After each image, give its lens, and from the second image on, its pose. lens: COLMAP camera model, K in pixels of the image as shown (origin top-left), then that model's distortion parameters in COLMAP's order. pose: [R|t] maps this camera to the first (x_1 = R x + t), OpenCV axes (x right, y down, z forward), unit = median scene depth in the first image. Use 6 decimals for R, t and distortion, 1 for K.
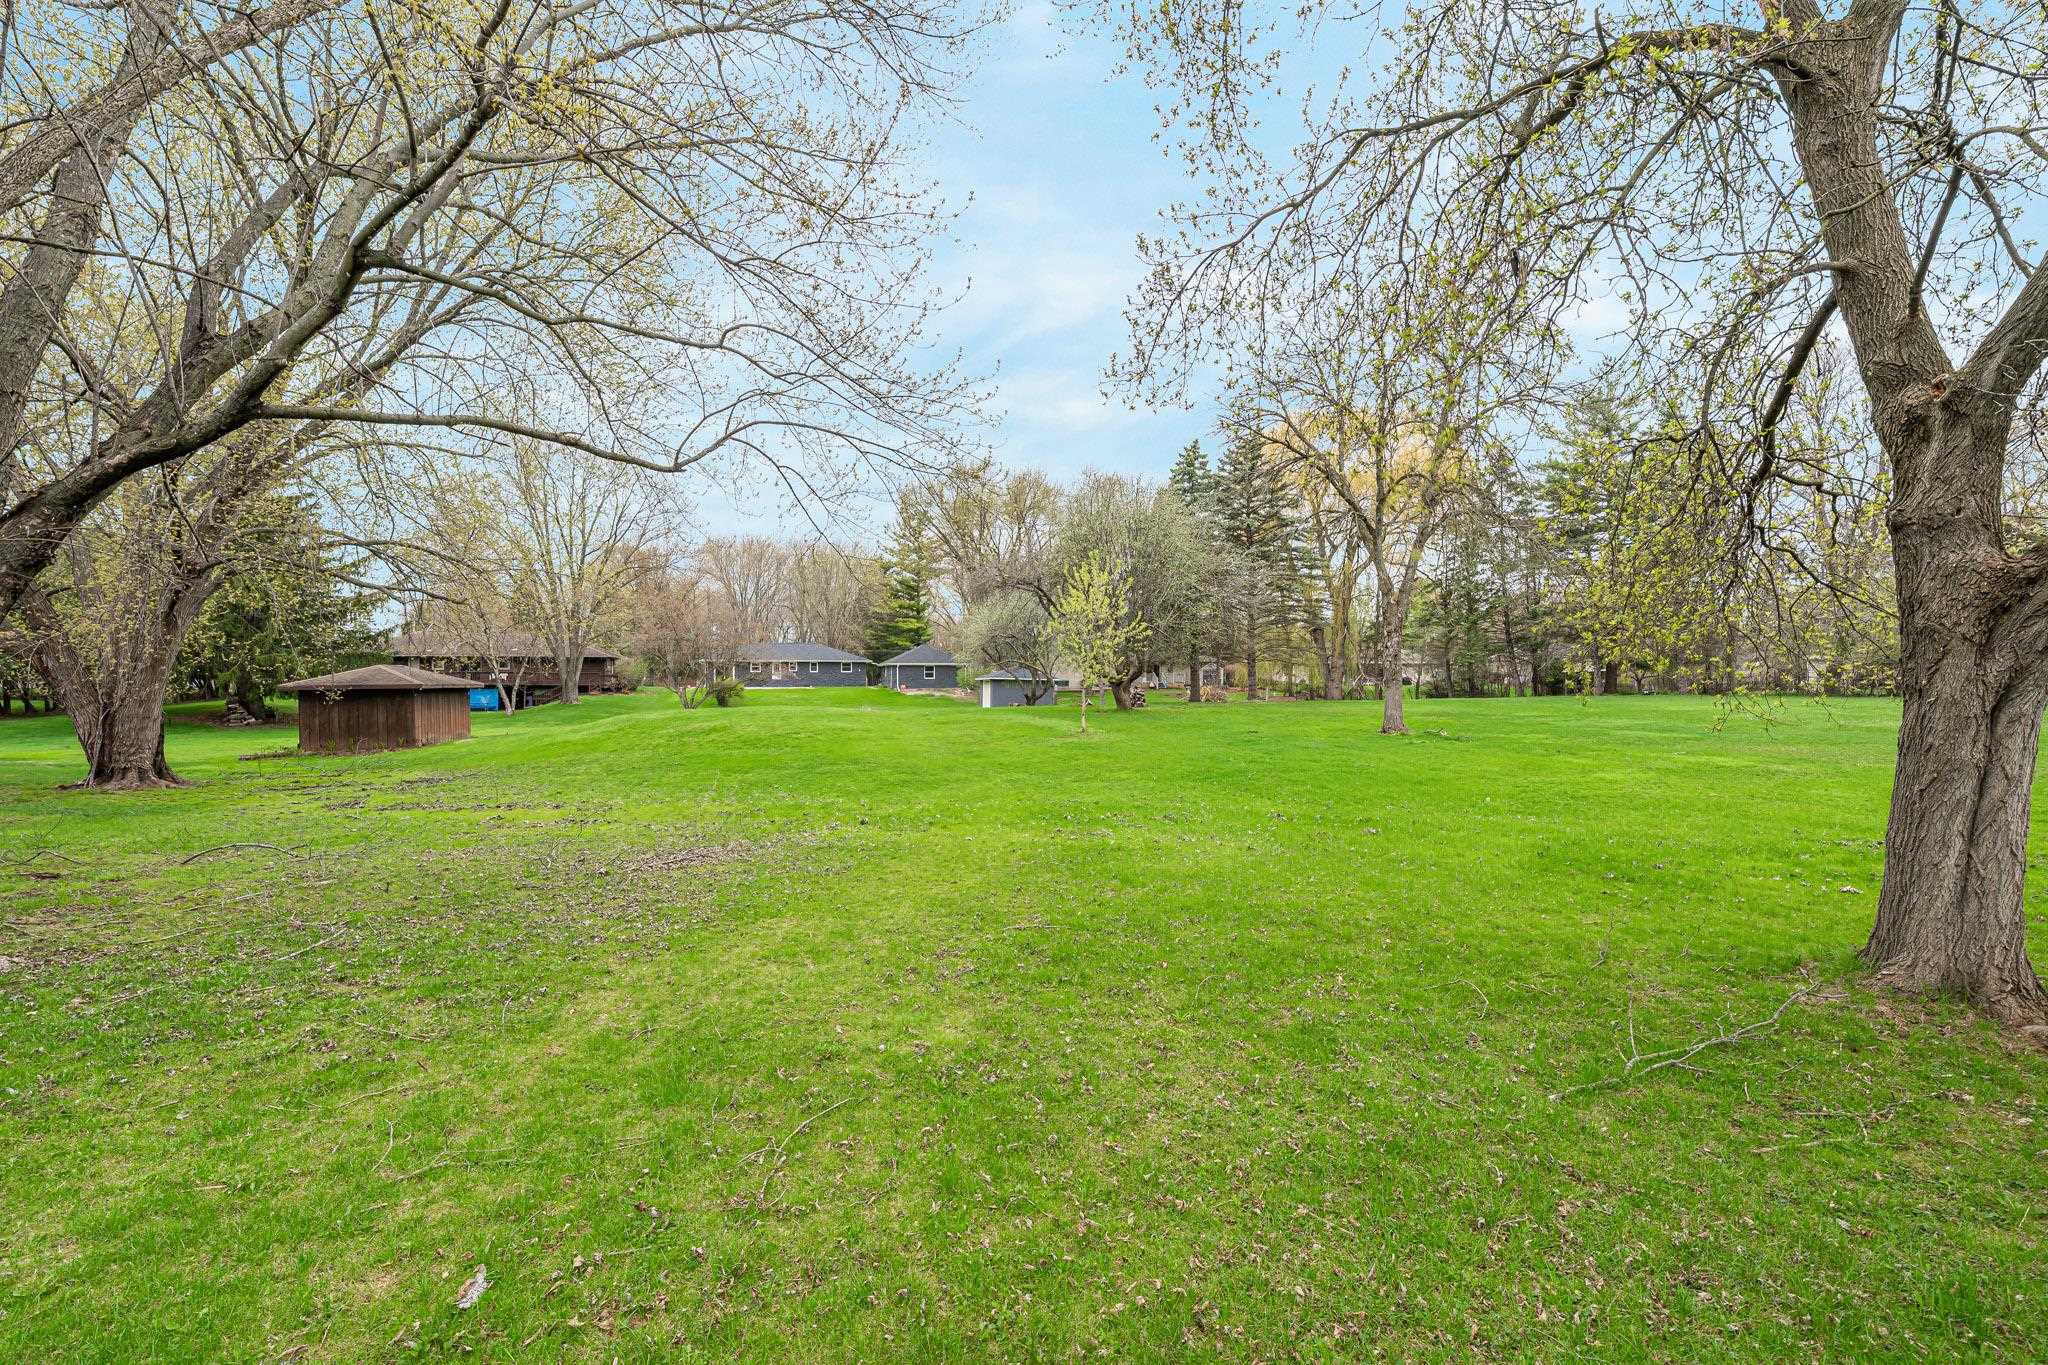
lens RADIAL K [[880.5, 0, 1027.0], [0, 880.5, 684.4], [0, 0, 1]] dist [0.000381, 0.000001]
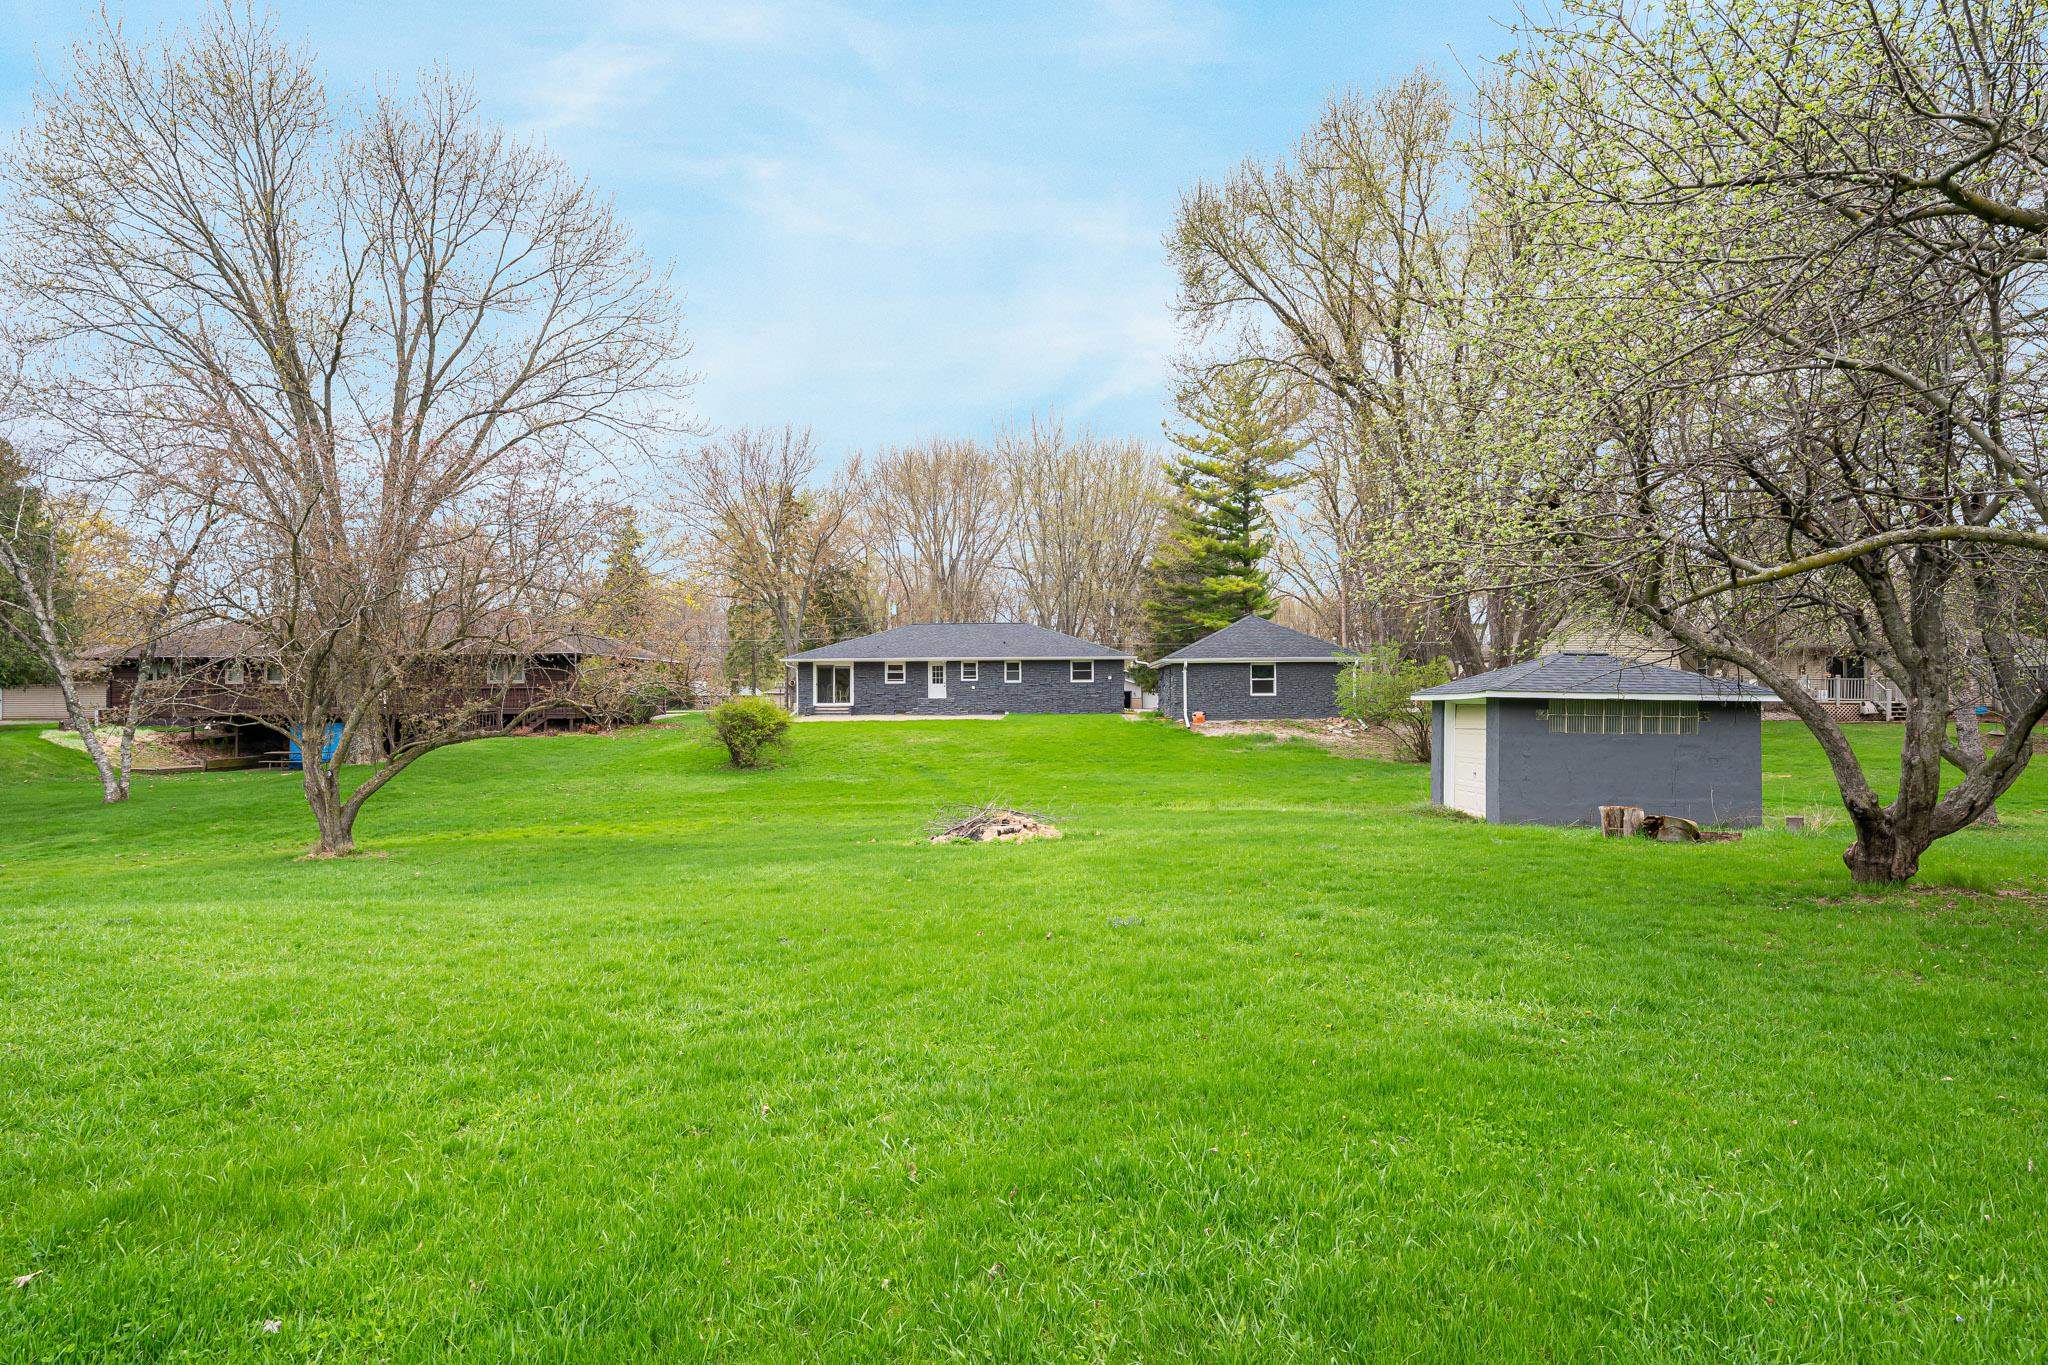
lens RADIAL K [[1179.2, 0, 1030.5], [0, 1179.2, 689.7], [0, 0, 1]] dist [0.002340, 0.000050]
pose [[0.949945, -0.008842, -0.312292, -0.039557], [0.006546, 0.999943, -0.008399, -0.004758], [0.312349, 0.005934, 0.949949, 0.414659]]
